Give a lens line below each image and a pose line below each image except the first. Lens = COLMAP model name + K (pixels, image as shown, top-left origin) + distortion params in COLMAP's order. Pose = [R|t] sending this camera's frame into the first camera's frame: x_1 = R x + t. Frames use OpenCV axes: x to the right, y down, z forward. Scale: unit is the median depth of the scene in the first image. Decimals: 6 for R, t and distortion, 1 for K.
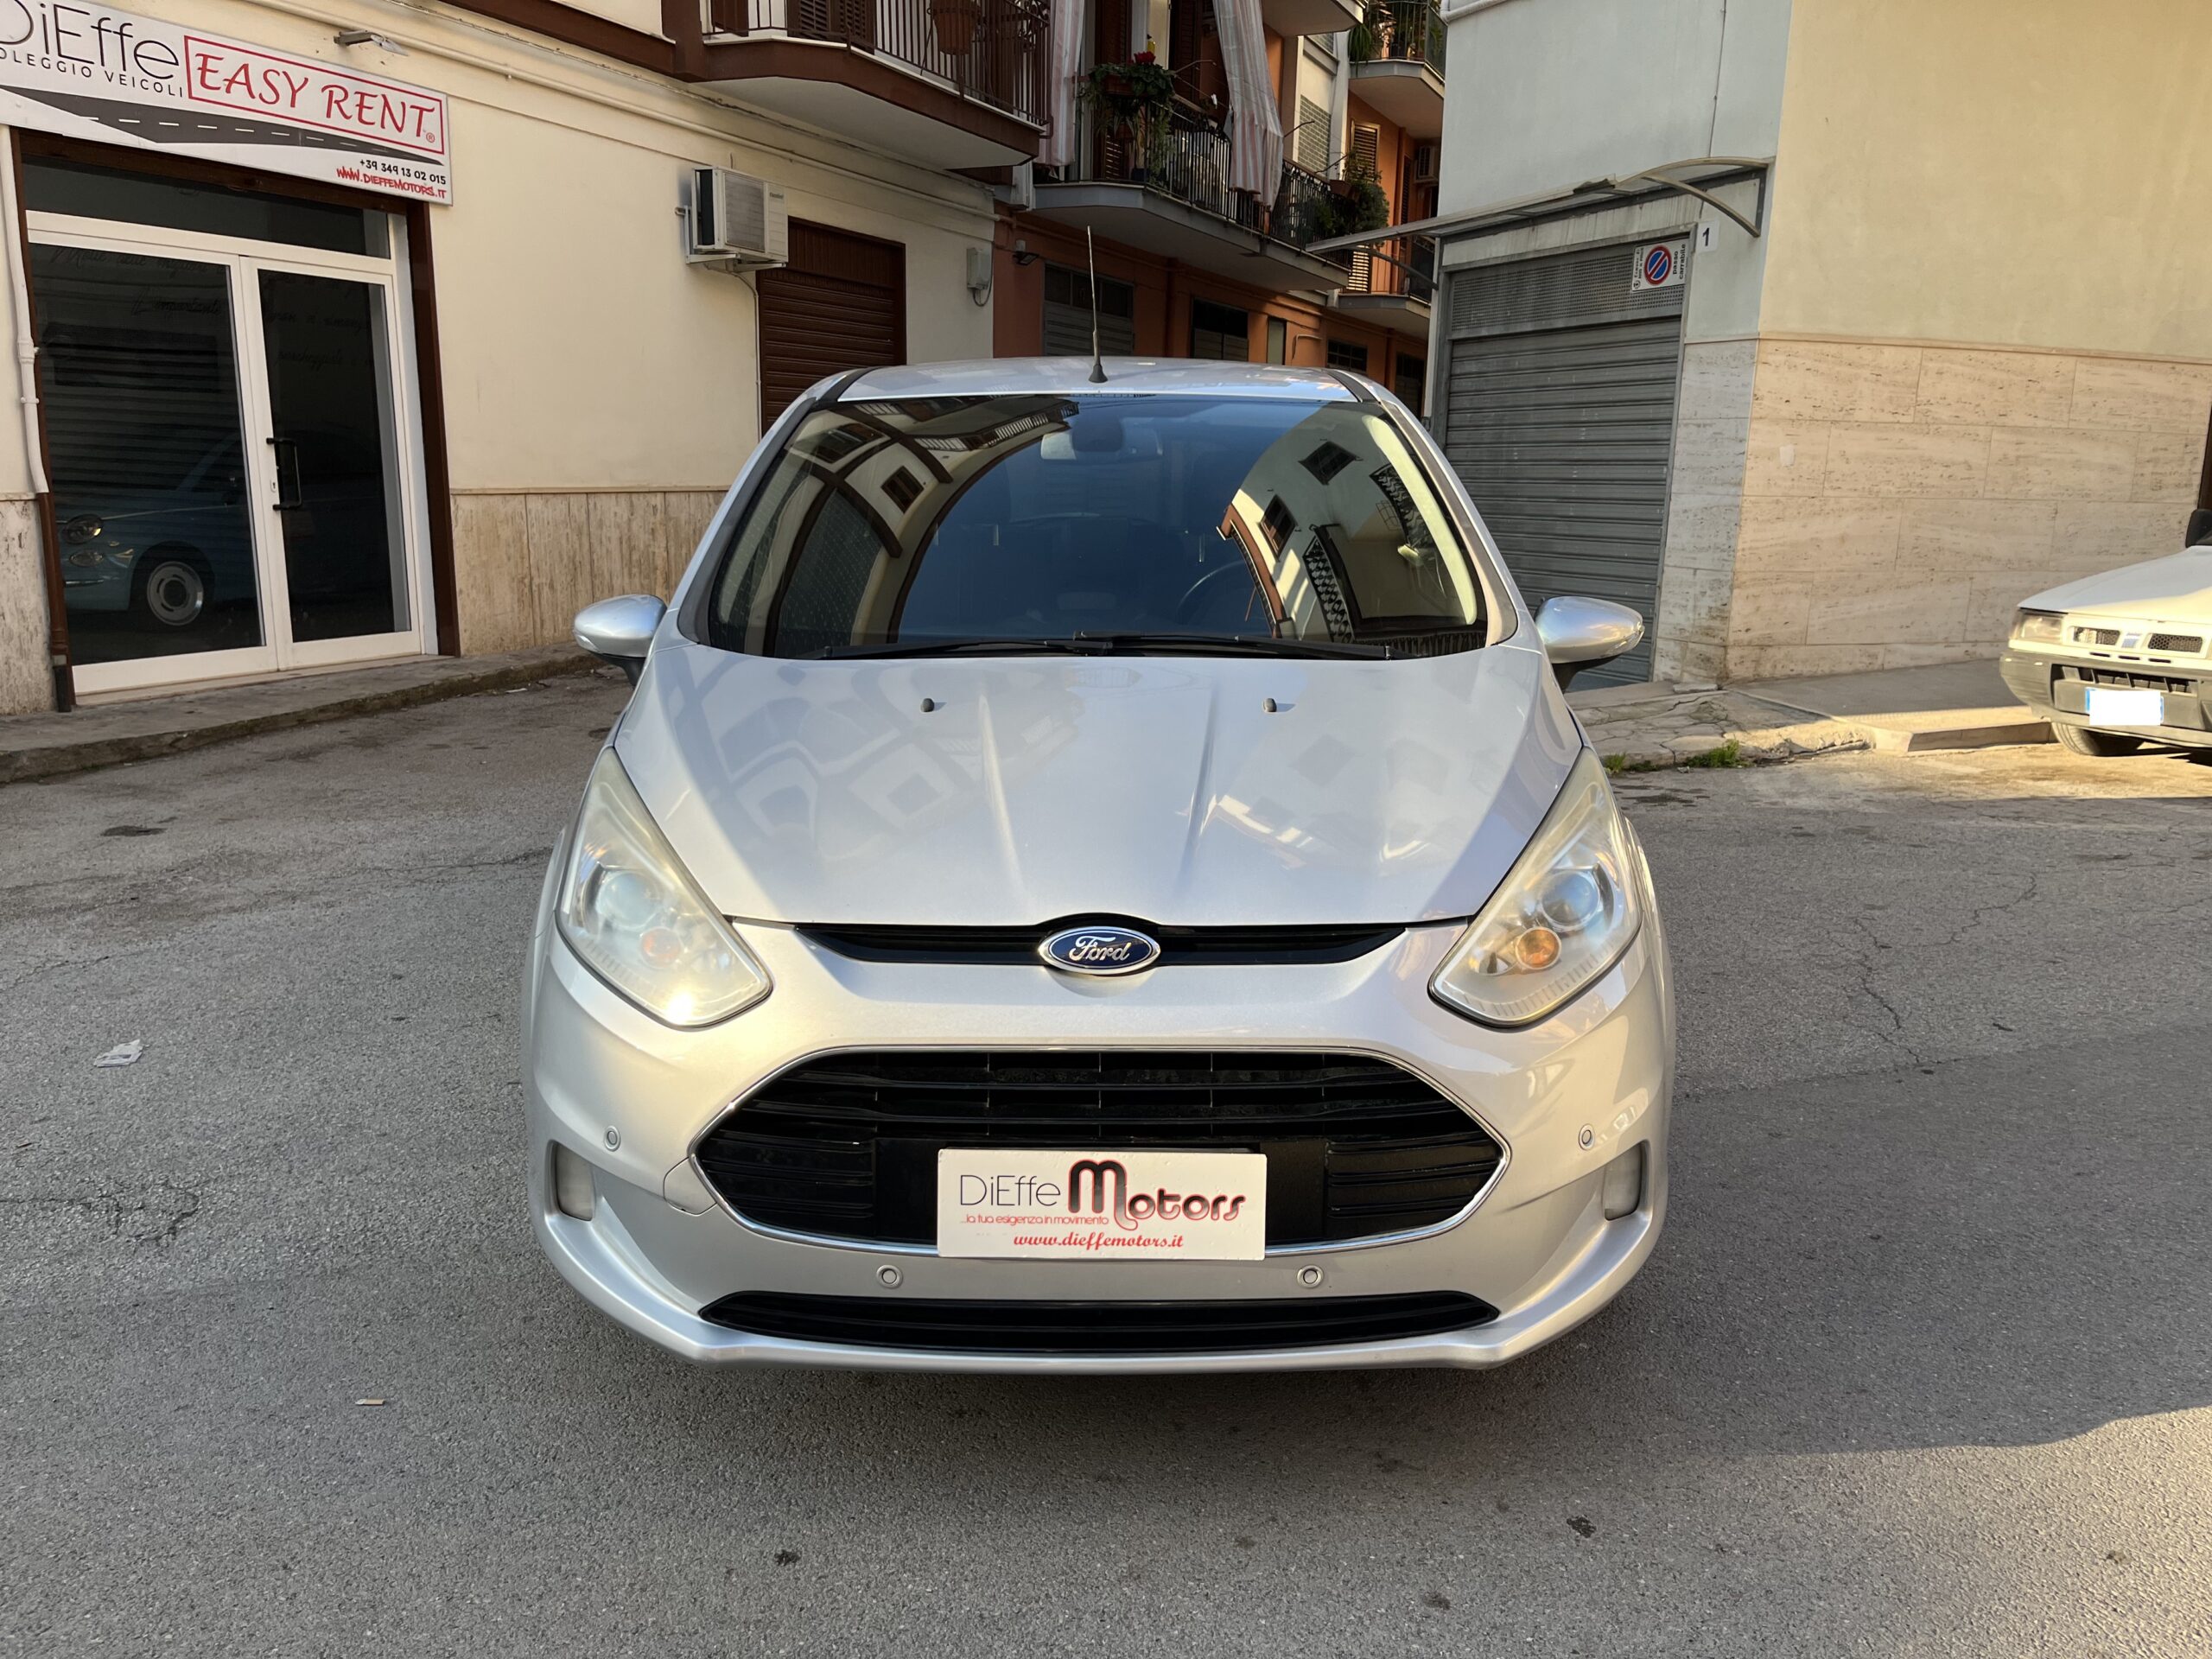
lens RADIAL K [[1660.9, 0, 1118.6], [0, 1660.9, 838.1], [0, 0, 1]] dist [0.062778, -0.077705]
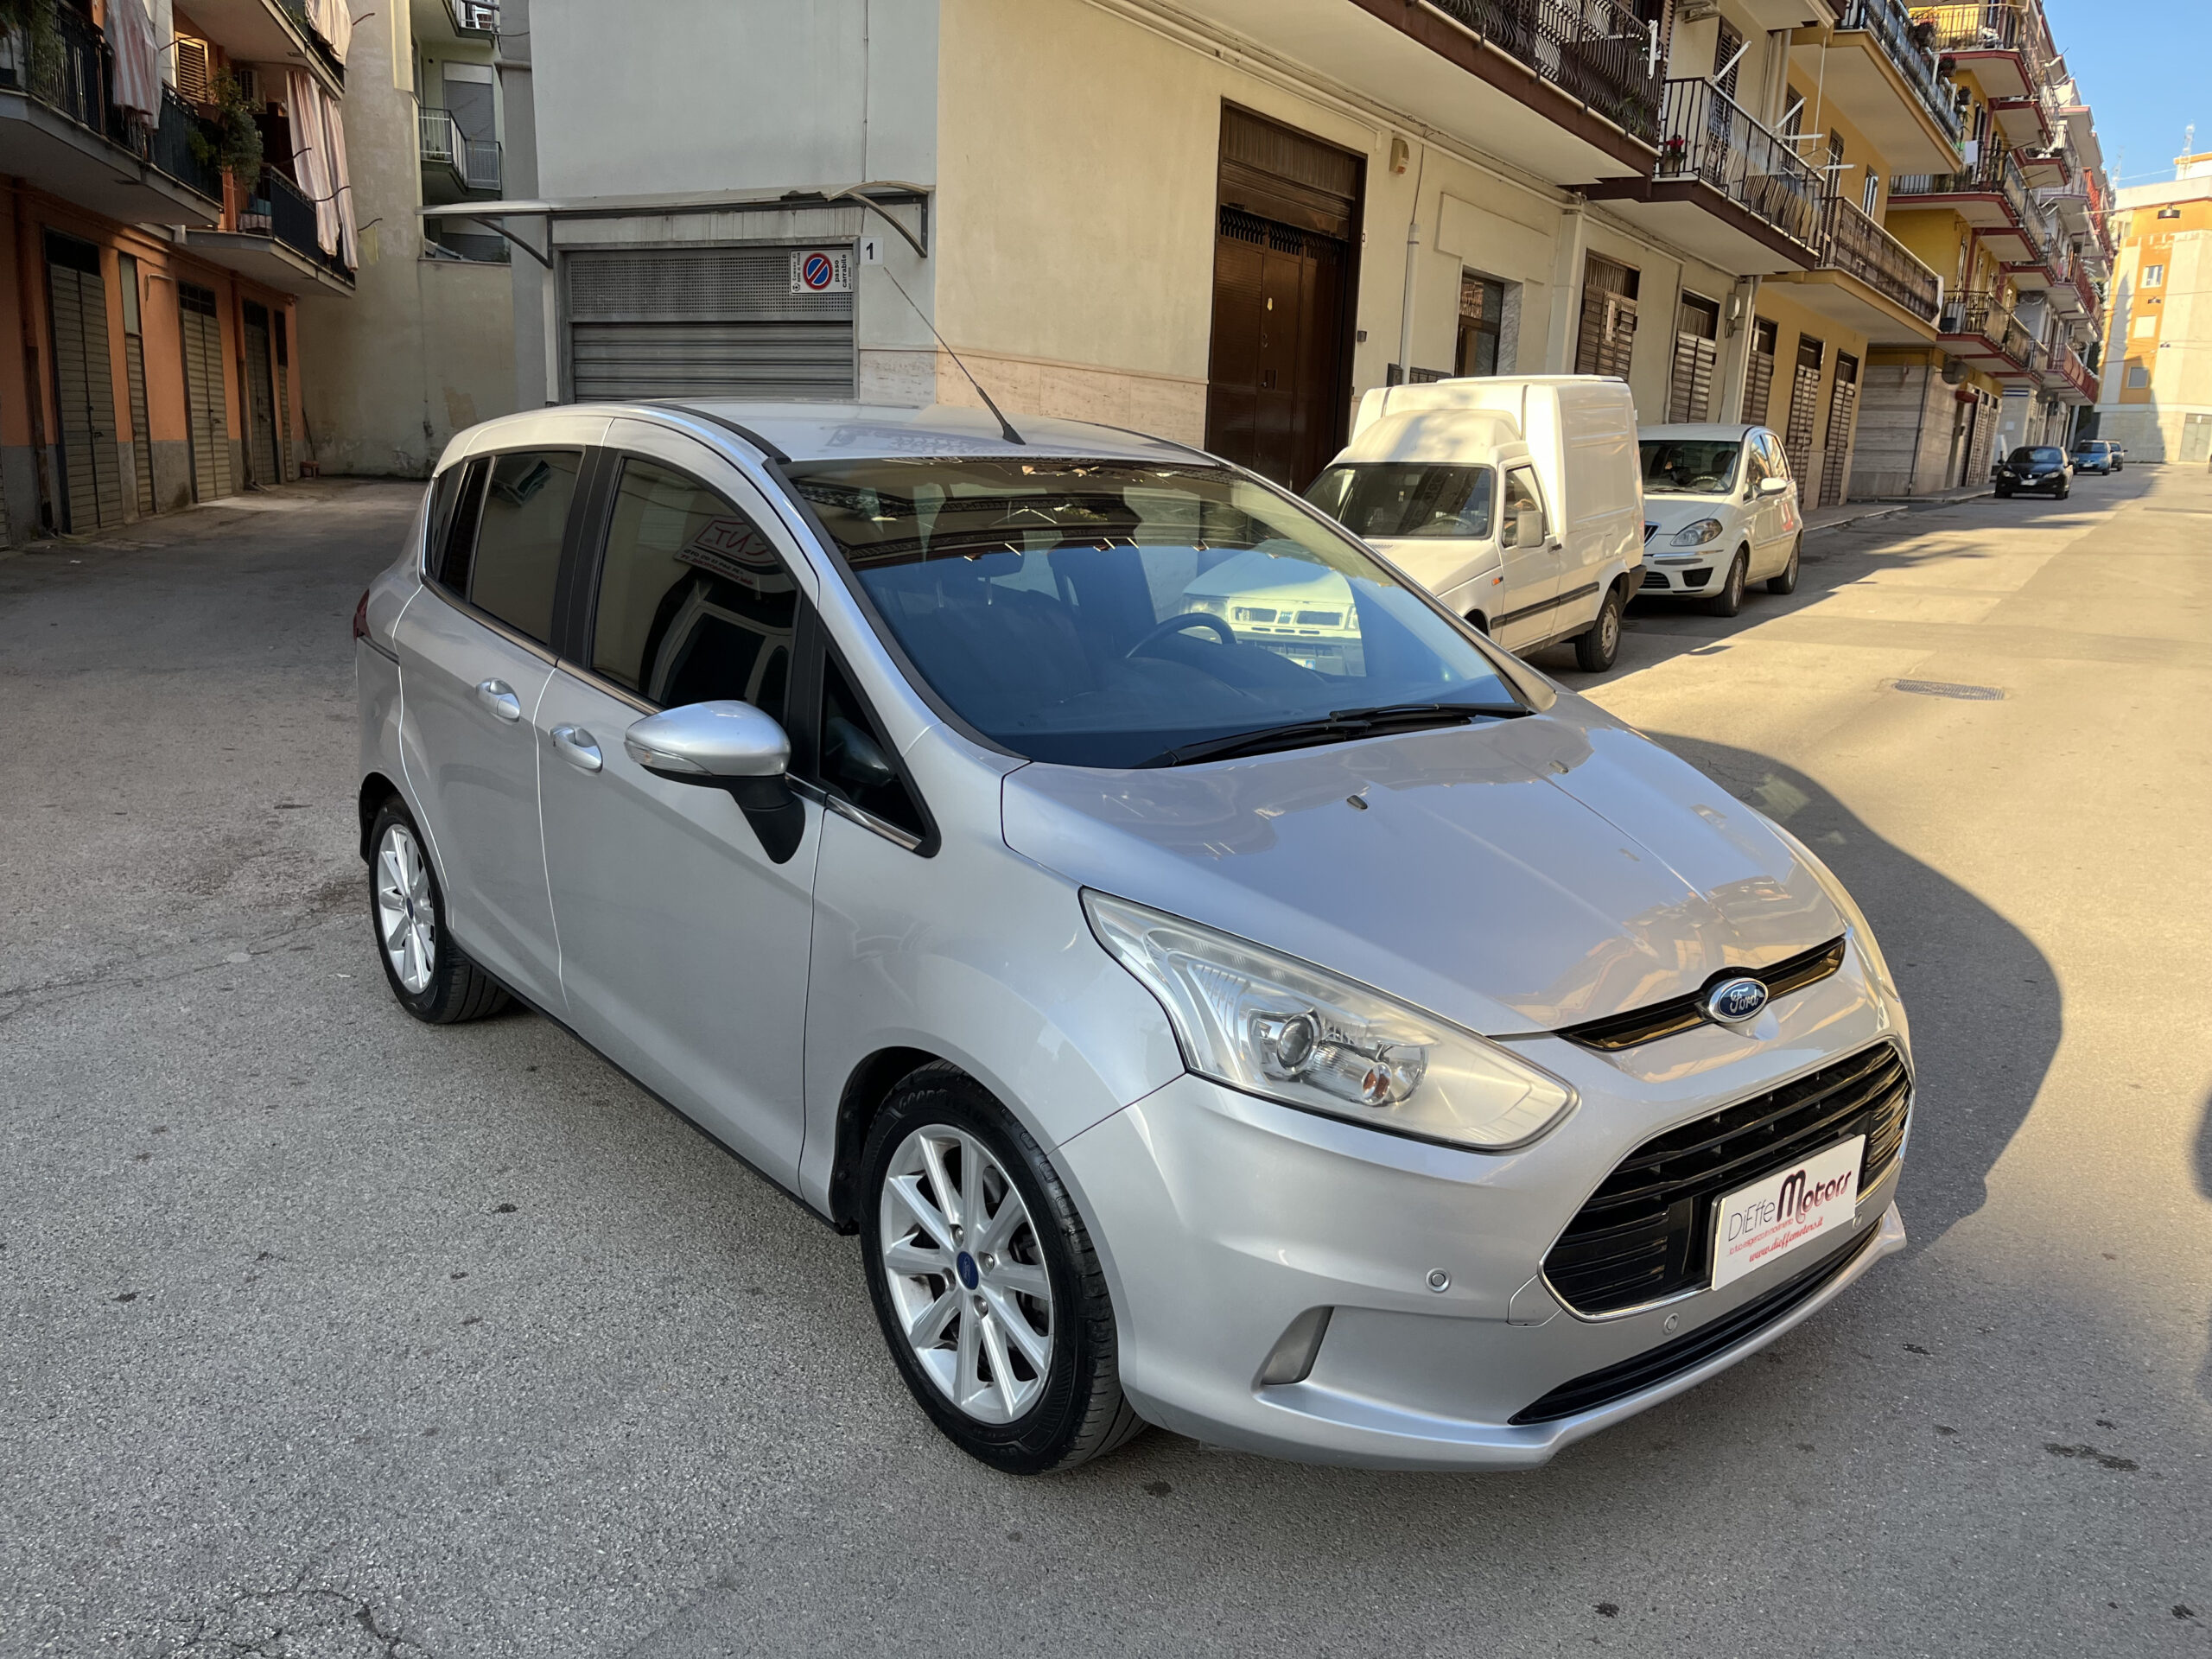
lens RADIAL K [[1685.6, 0, 1129.2], [0, 1685.6, 821.5], [0, 0, 1]] dist [0.040311, -0.069826]
pose [[0.772423, -0.125510, 0.622584, -0.221696], [0.117613, 0.991591, 0.053981, -0.035813], [-0.624124, 0.031528, 0.780689, 0.067663]]
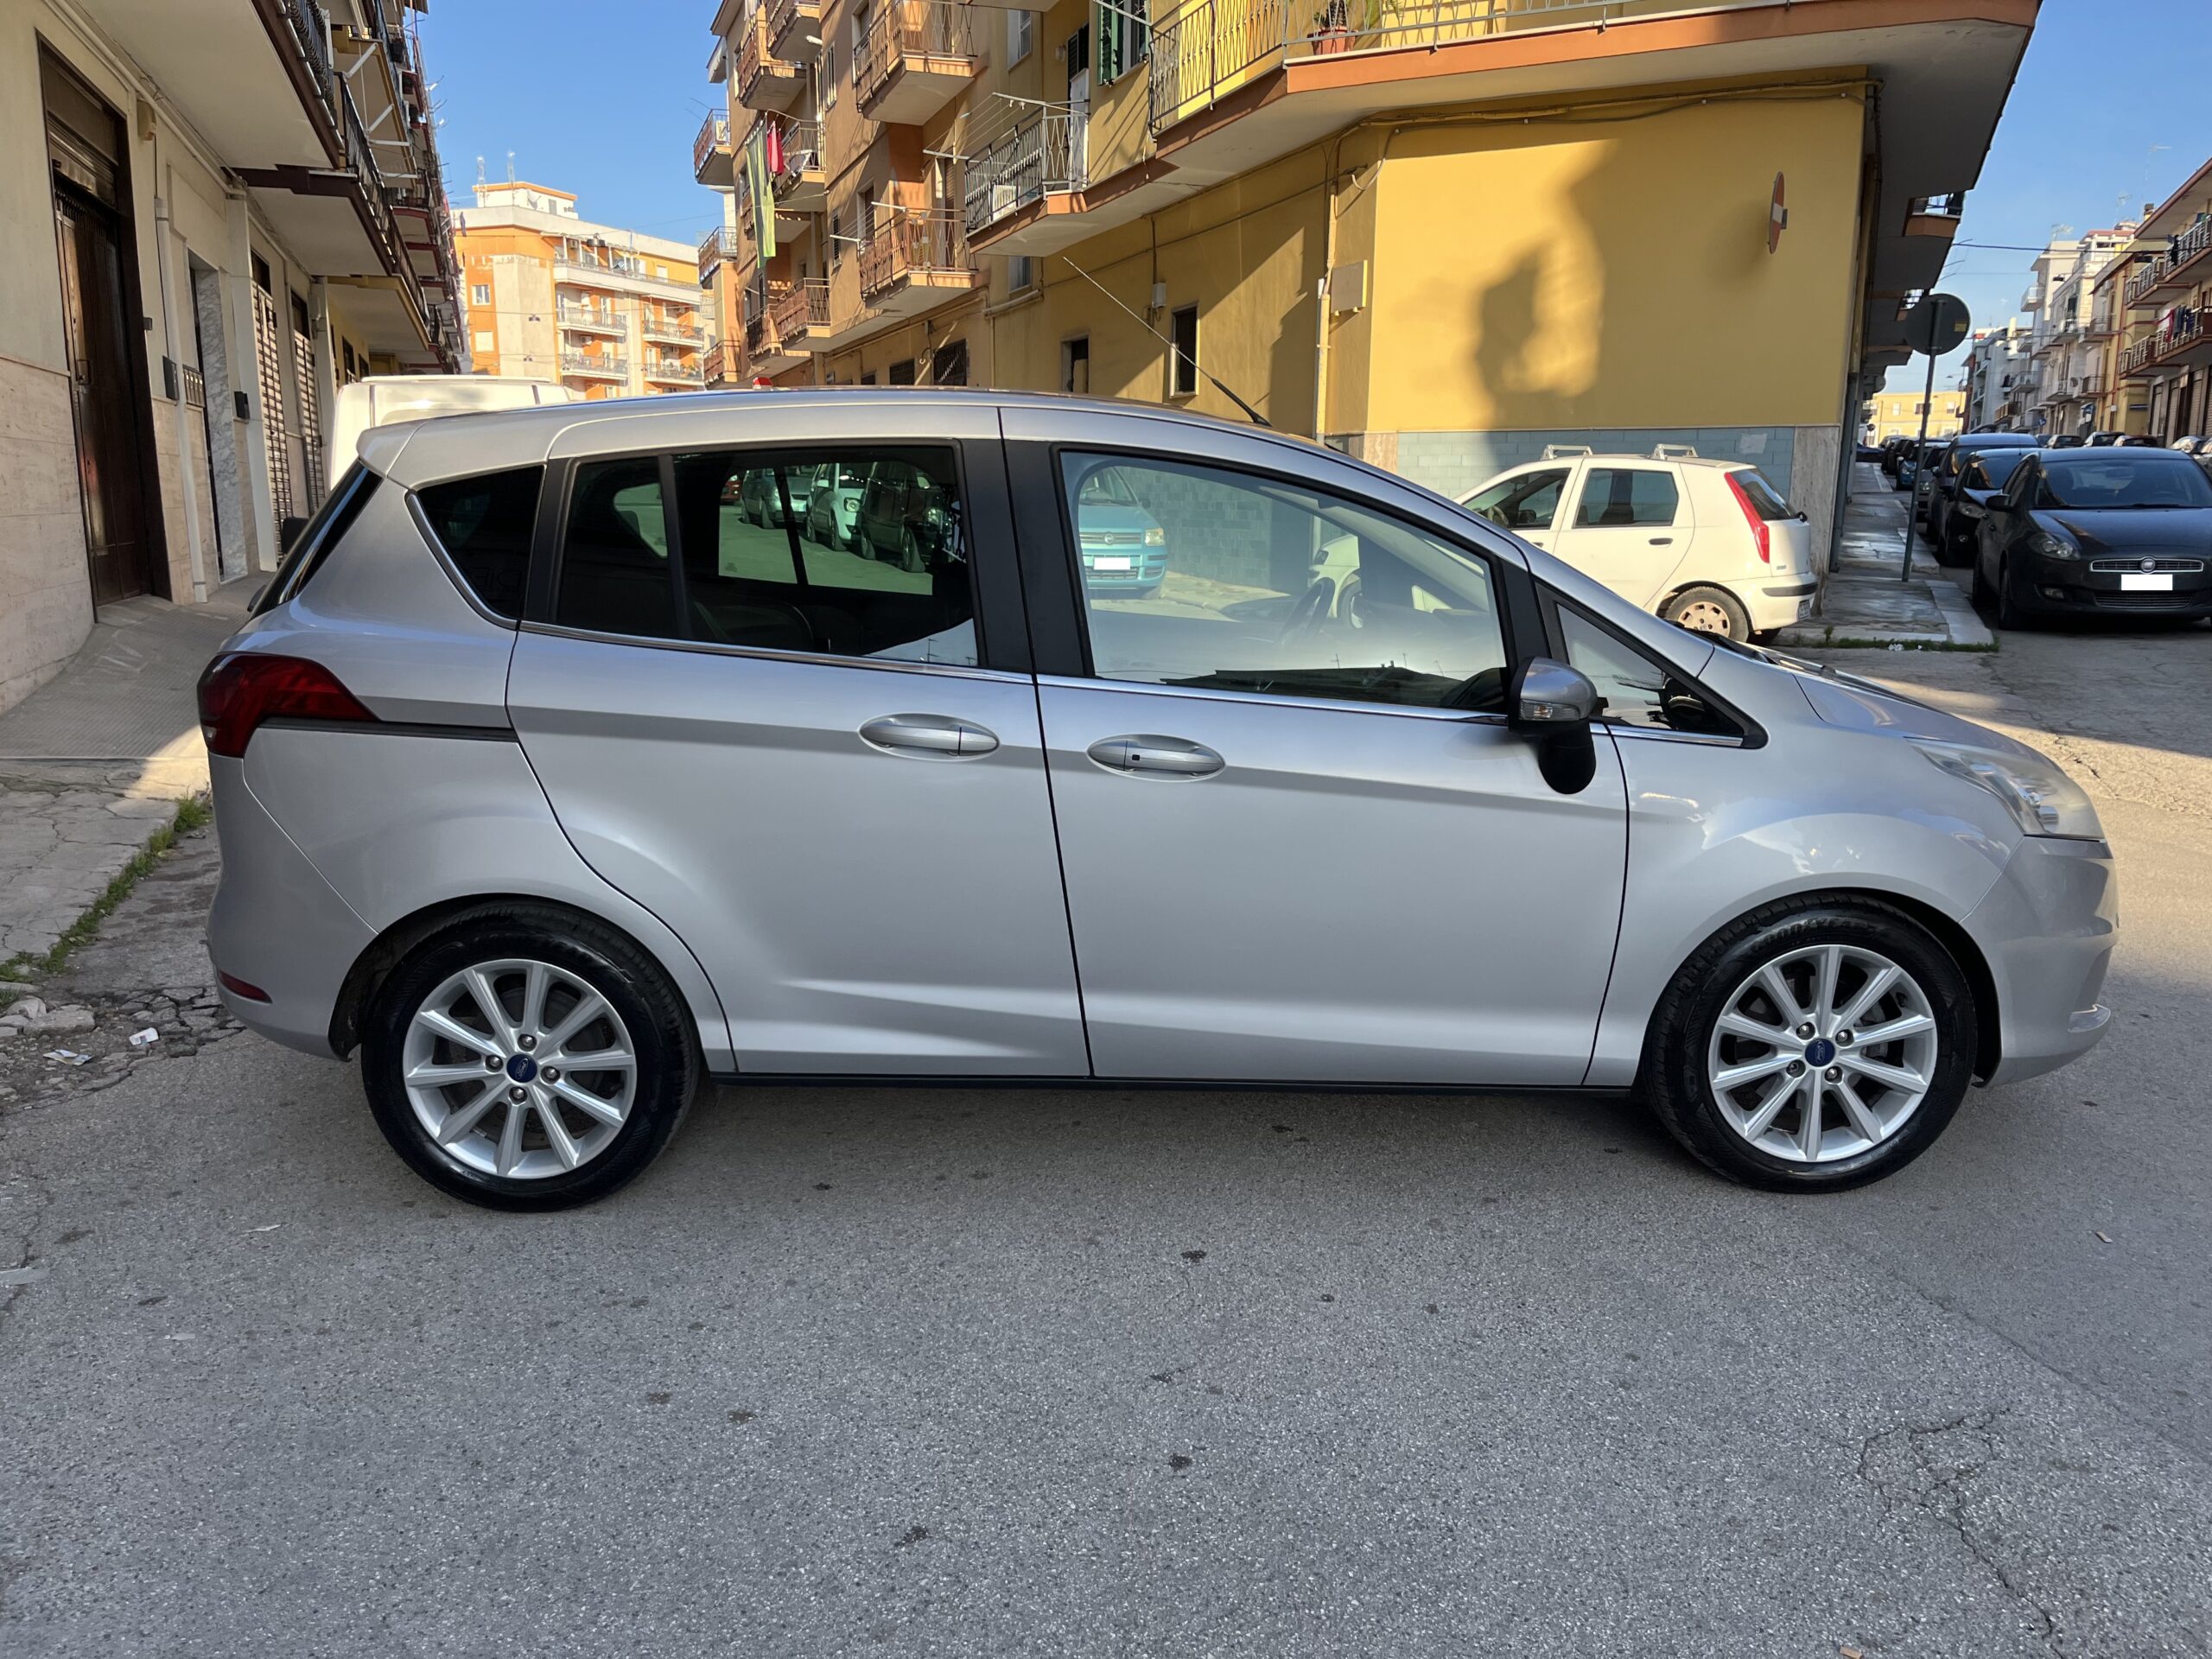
lens RADIAL K [[1660.9, 0, 1118.6], [0, 1660.9, 838.1], [0, 0, 1]] dist [0.062778, -0.077705]
pose [[-0.001307, -0.219459, 0.975621, -0.406790], [0.217902, 0.952116, 0.214464, -0.100495], [-0.975970, 0.212870, 0.046576, 0.400422]]
